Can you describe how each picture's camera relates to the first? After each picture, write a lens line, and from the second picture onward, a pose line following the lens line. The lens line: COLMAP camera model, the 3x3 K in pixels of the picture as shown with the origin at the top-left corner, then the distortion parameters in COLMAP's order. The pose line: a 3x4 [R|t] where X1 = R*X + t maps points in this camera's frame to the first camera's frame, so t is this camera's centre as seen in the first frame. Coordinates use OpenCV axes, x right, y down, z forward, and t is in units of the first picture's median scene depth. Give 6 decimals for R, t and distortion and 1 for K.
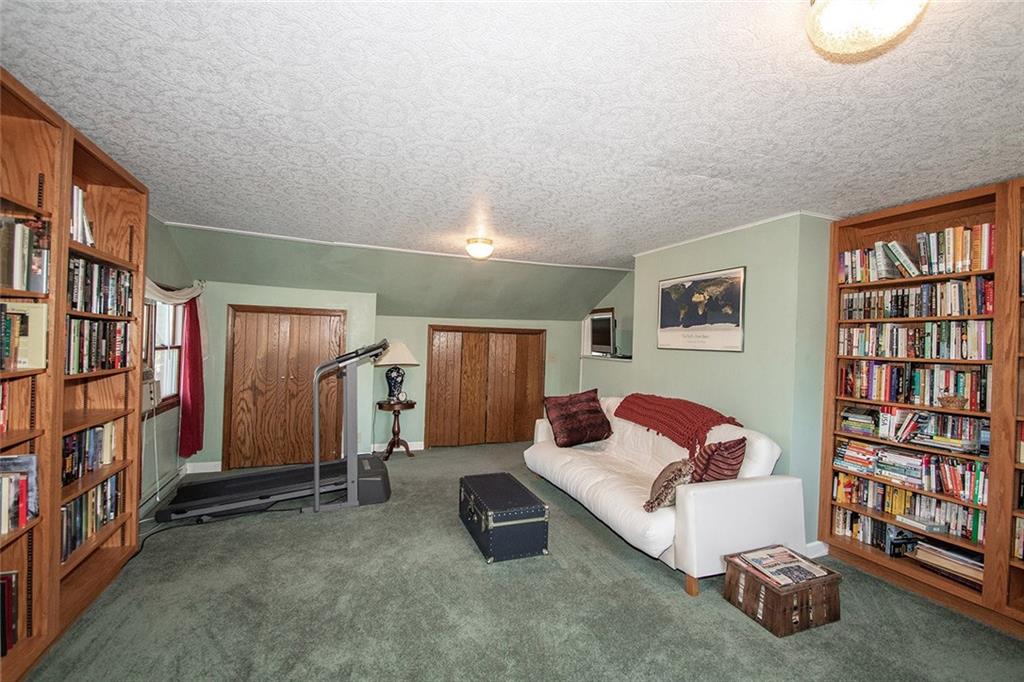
lens RADIAL K [[450.3, 0, 509.8], [0, 450.3, 341.1], [0, 0, 1]] dist [0.001048, -0.004699]
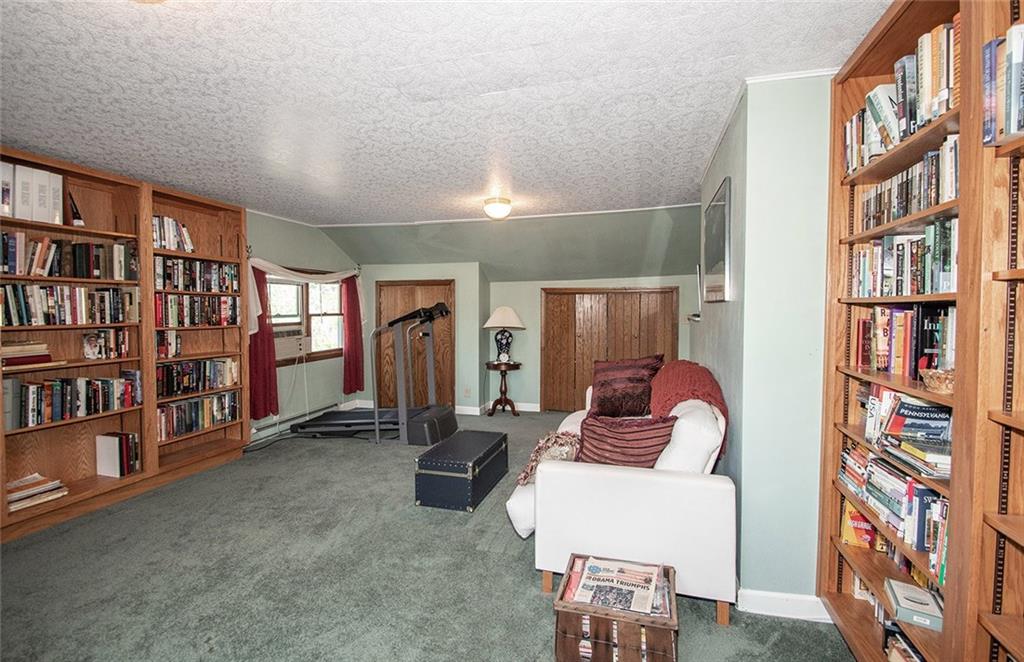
lens RADIAL K [[471.6, 0, 514.5], [0, 471.6, 323.7], [0, 0, 1]] dist [0.003707, 0.000045]
pose [[0.795395, -0.010745, -0.605997, 0.641826], [0.026882, 0.999484, 0.017562, 0.035070], [0.605495, -0.030259, 0.795273, 0.198902]]
